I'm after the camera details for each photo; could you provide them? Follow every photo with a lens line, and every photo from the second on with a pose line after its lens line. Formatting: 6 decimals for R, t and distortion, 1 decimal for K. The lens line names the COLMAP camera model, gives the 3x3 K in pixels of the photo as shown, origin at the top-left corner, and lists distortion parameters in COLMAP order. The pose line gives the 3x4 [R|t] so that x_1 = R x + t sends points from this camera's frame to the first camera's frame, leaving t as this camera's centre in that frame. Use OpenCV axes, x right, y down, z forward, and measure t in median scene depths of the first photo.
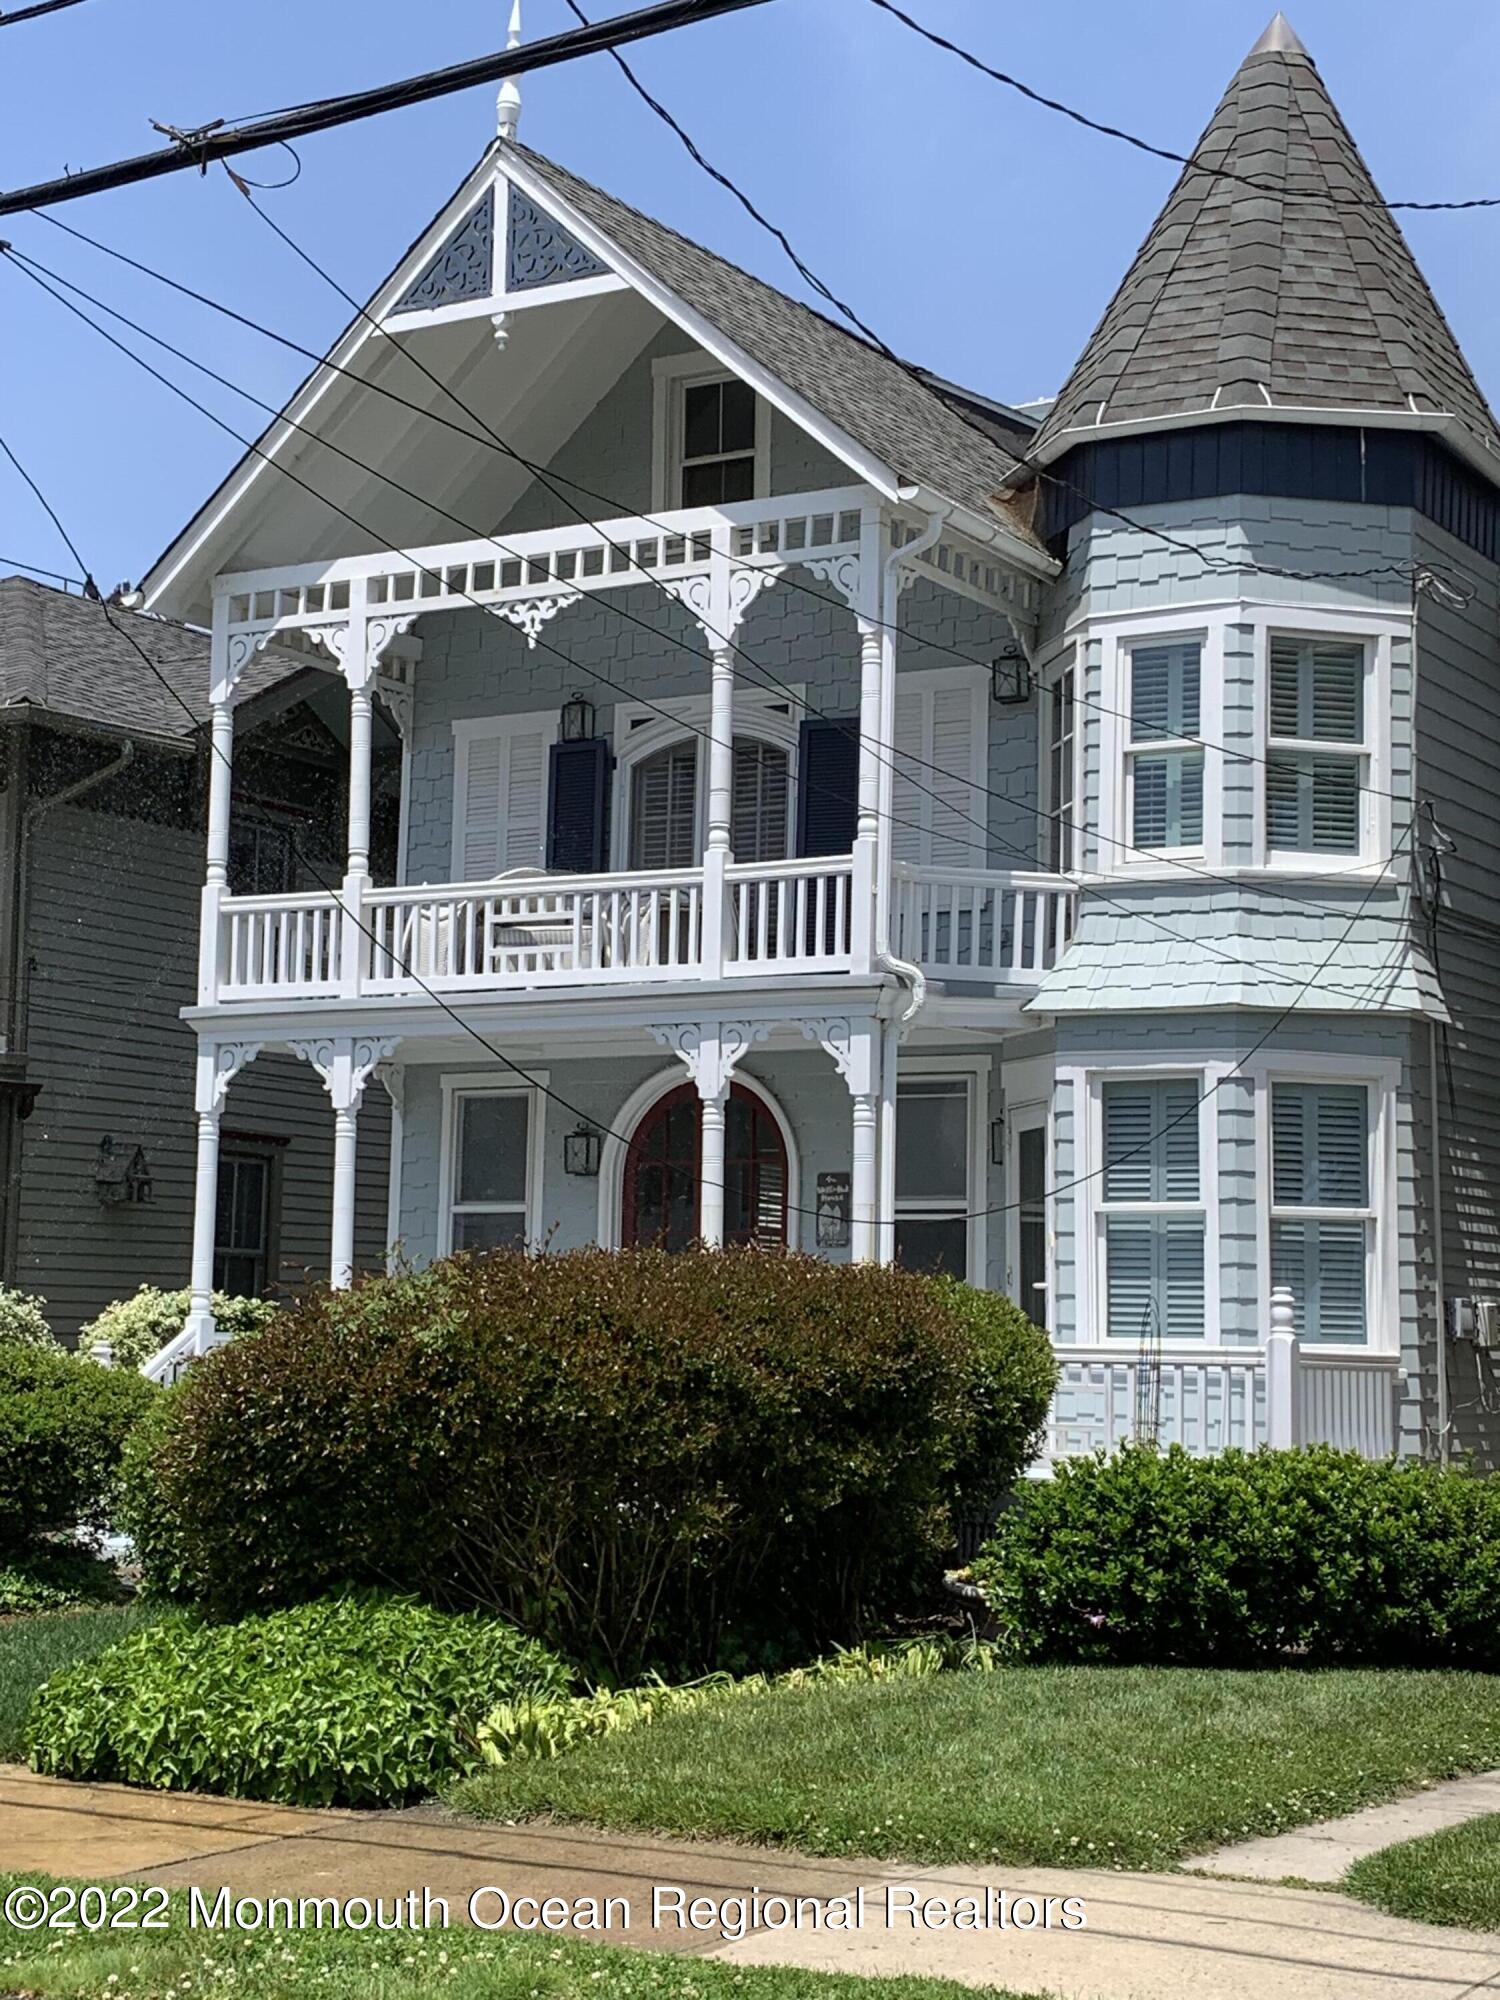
lens RADIAL K [[3290.0, 0, 746.1], [0, 3290.0, 983.3], [0, 0, 1]] dist [0.181492, 0.000000]
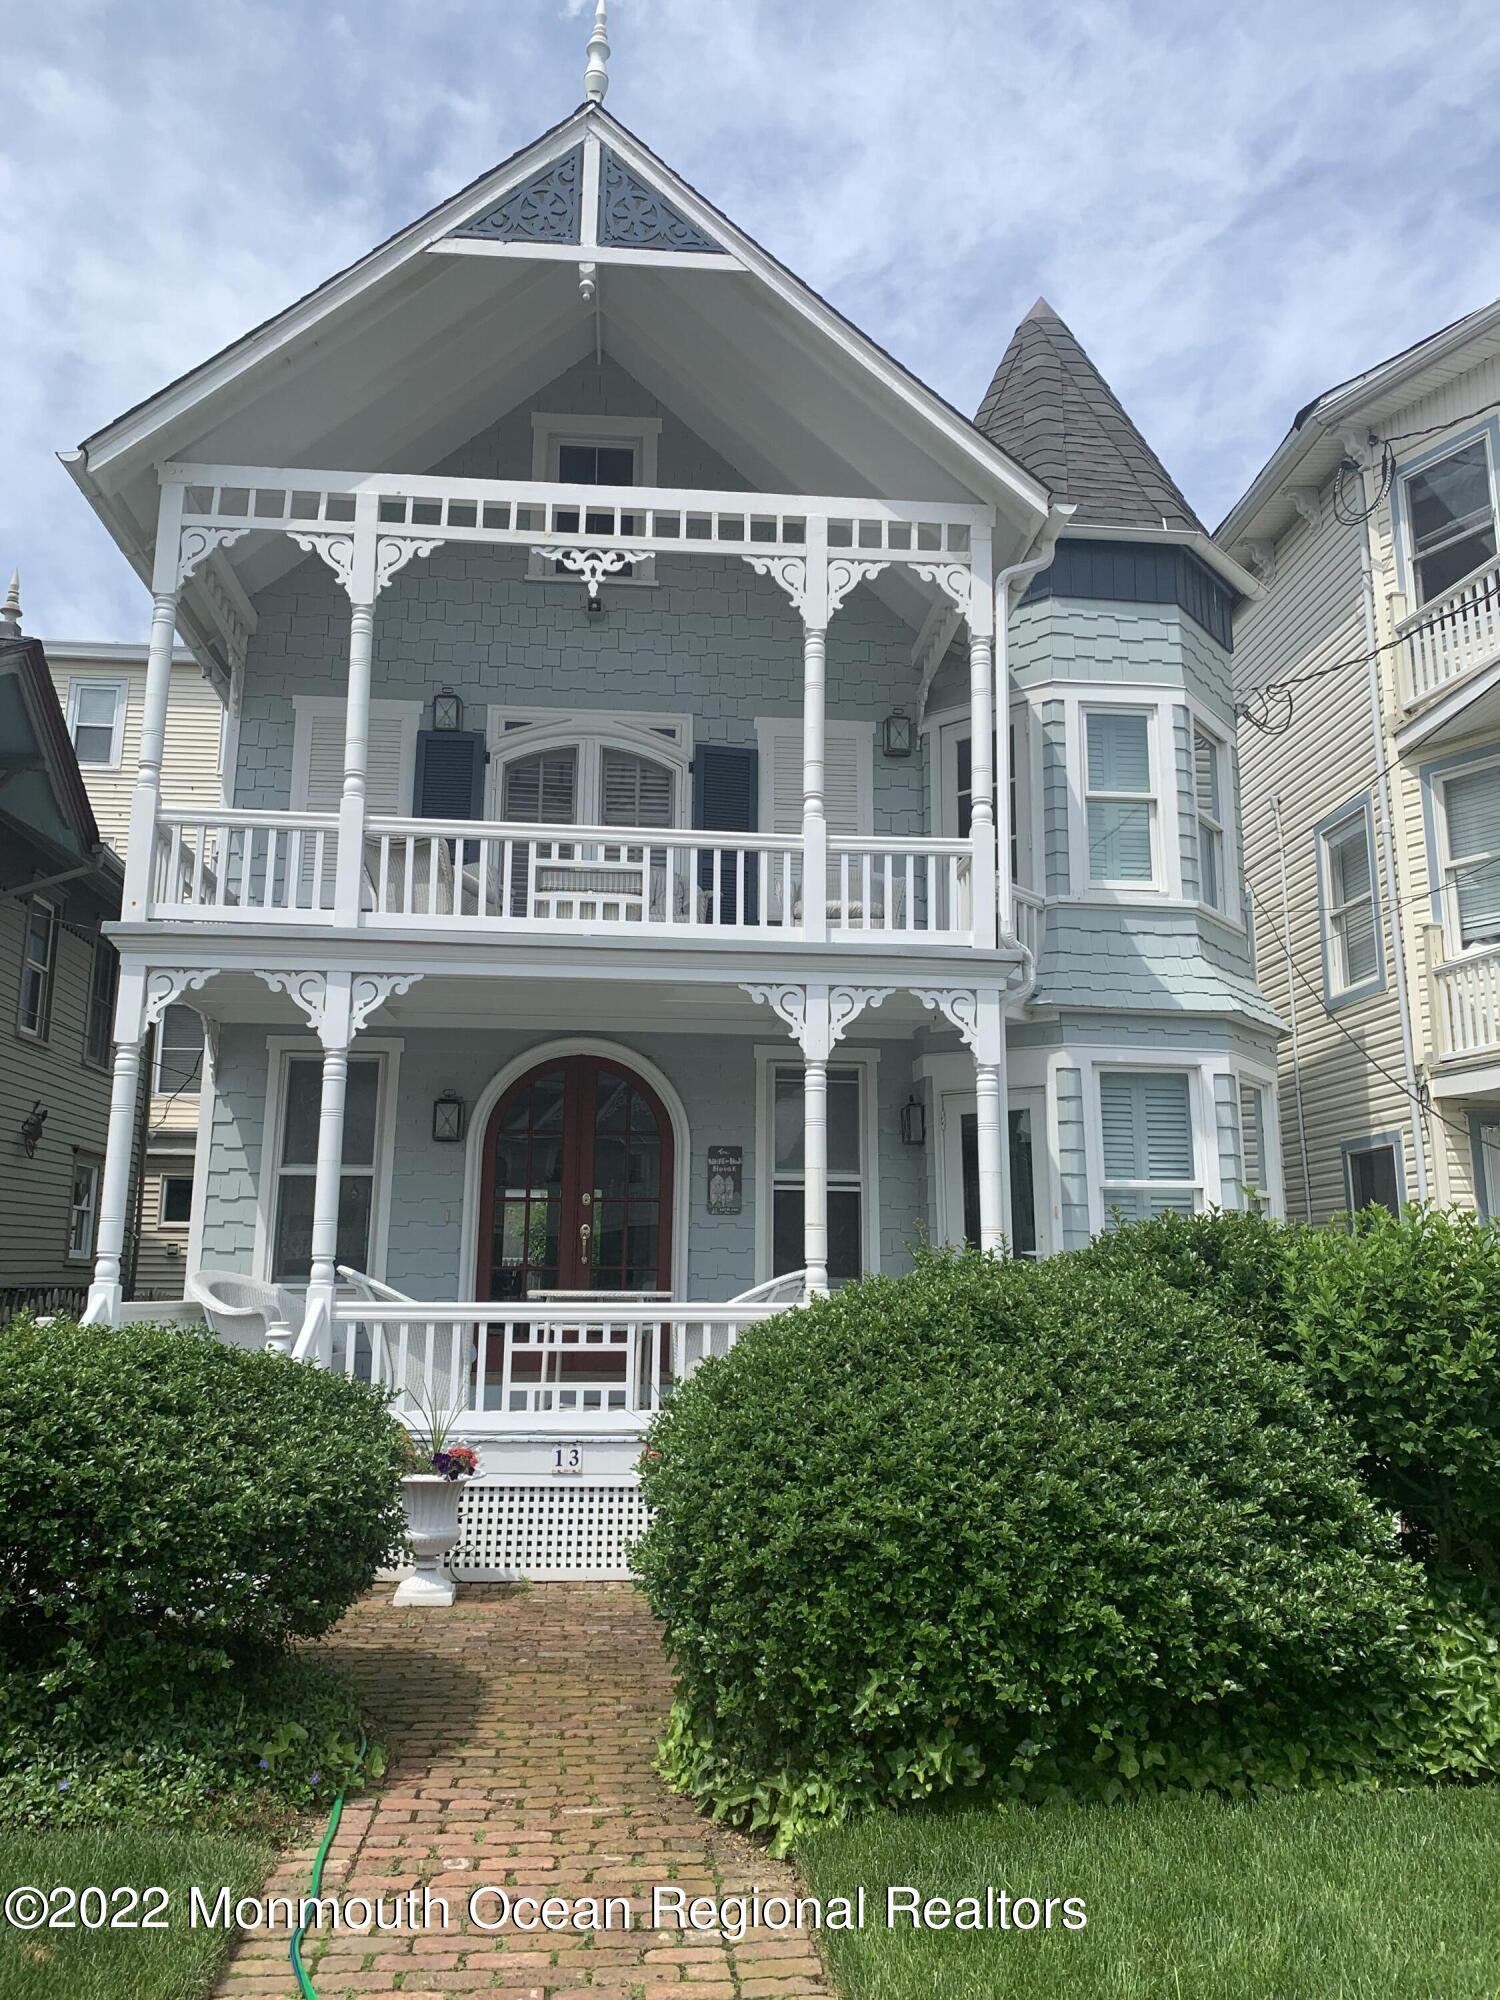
lens RADIAL K [[1528.6, 0, 755.0], [0, 1528.6, 981.2], [0, 0, 1]] dist [0.047471, -0.052877]
pose [[0.799133, 0.107538, 0.591458, -0.284536], [-0.061357, 0.993322, -0.097703, 0.054297], [-0.598015, 0.041788, 0.800395, 0.609111]]
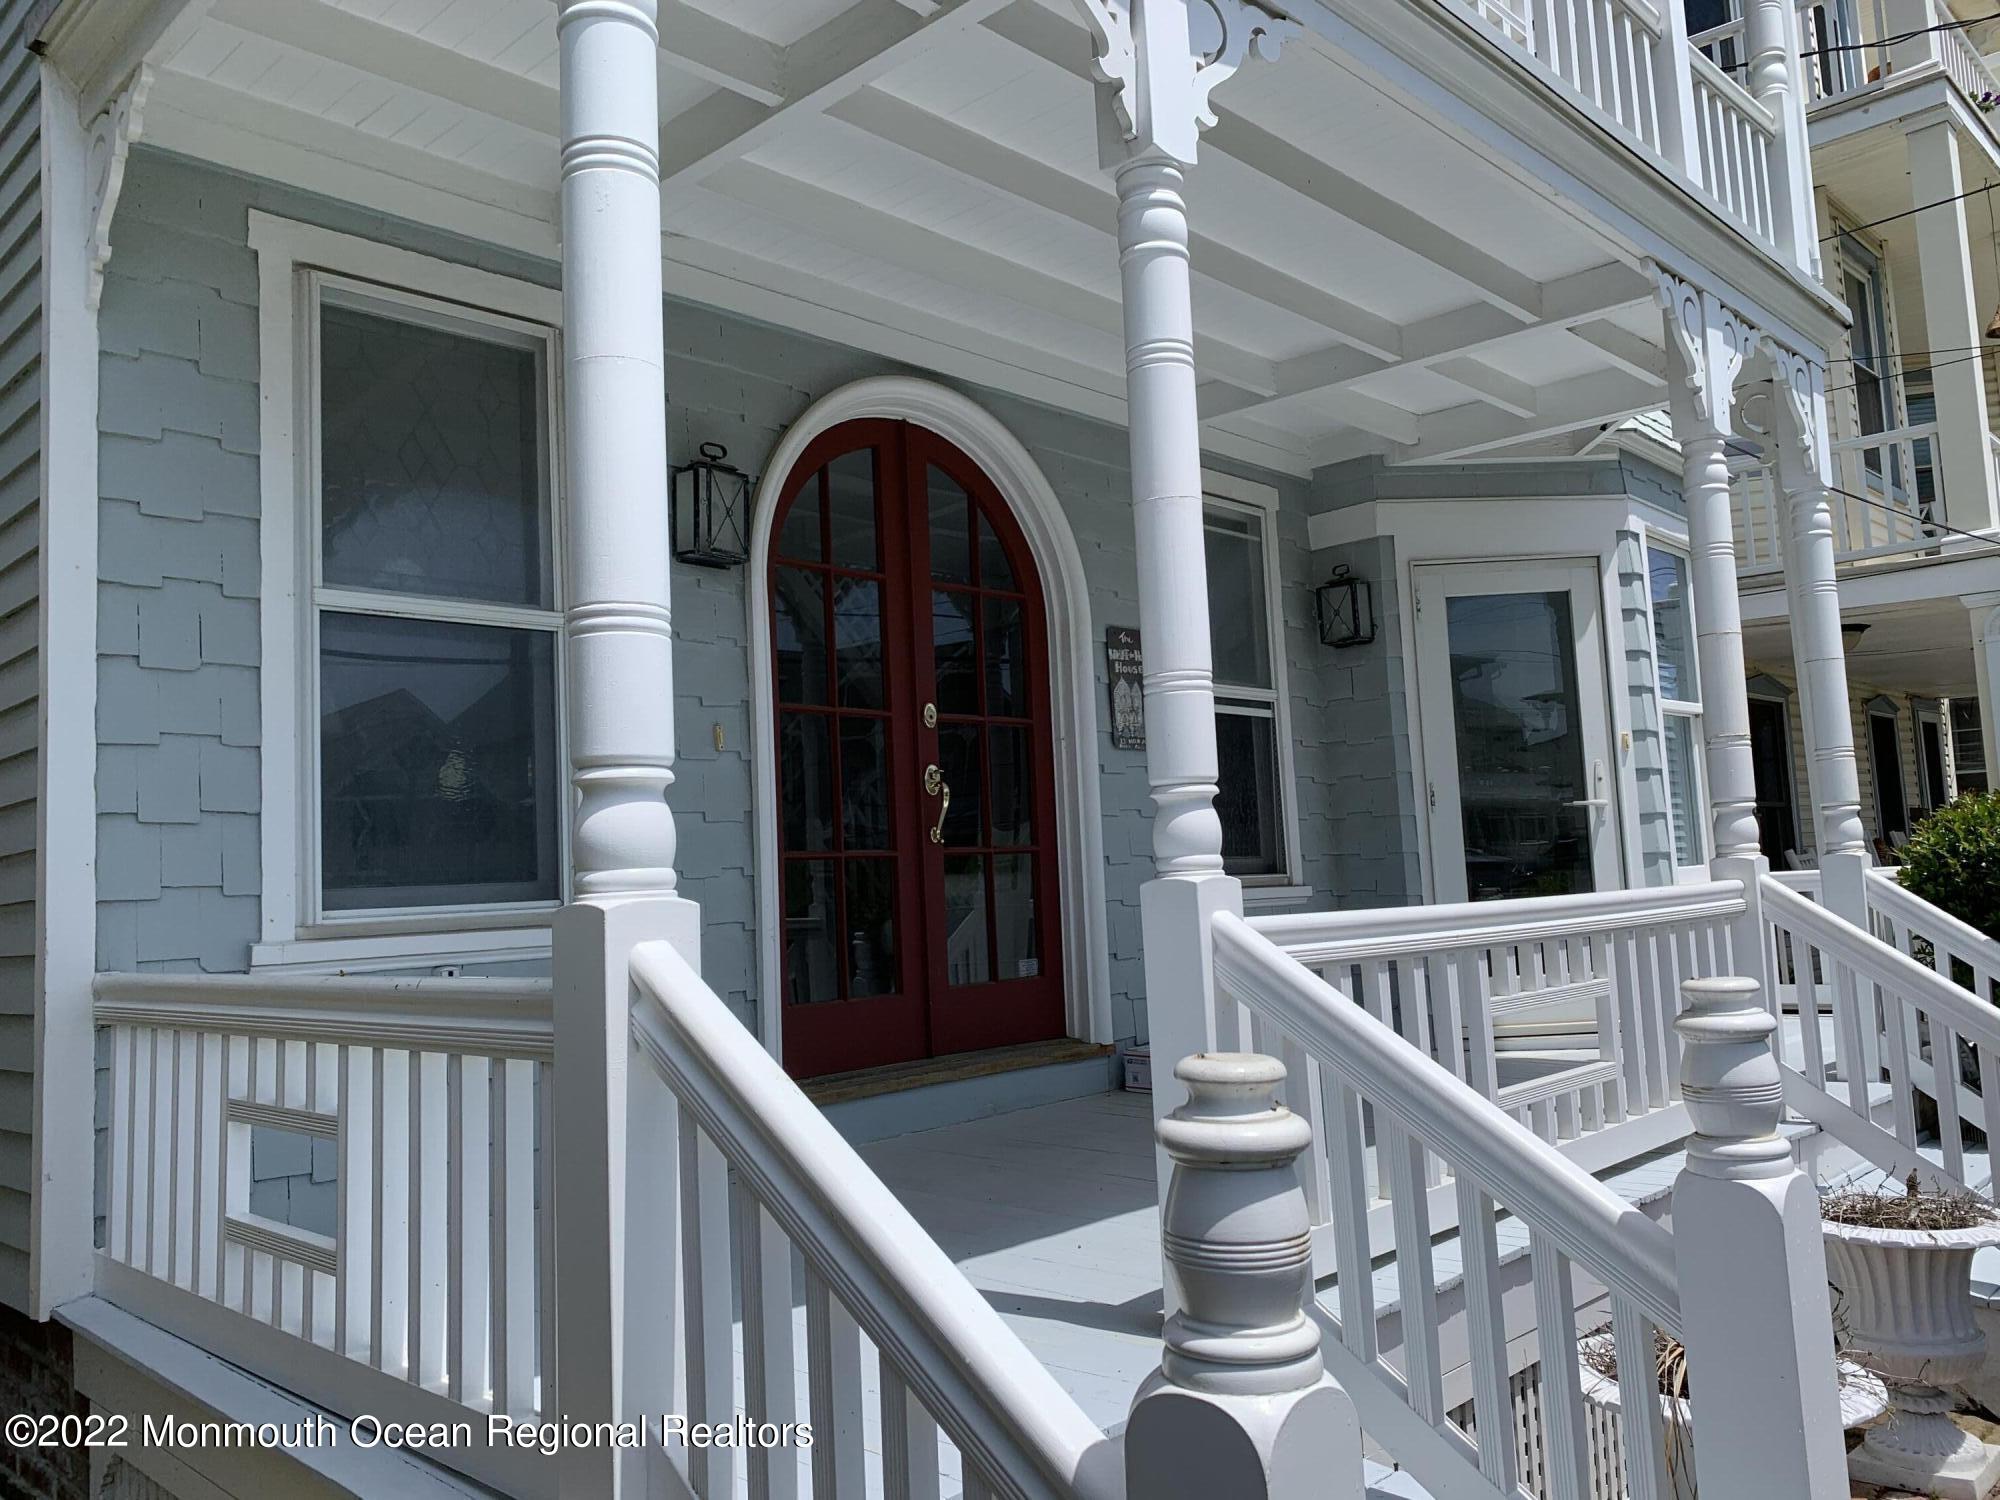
lens RADIAL K [[1528.6, 0, 1013.7], [0, 1528.6, 747.7], [0, 0, 1]] dist [0.047471, -0.052877]
pose [[0.215935, 0.061381, 0.974476, -0.259218], [-0.059390, 0.997000, -0.049640, 0.098552], [-0.974600, -0.047155, 0.218933, 0.999180]]
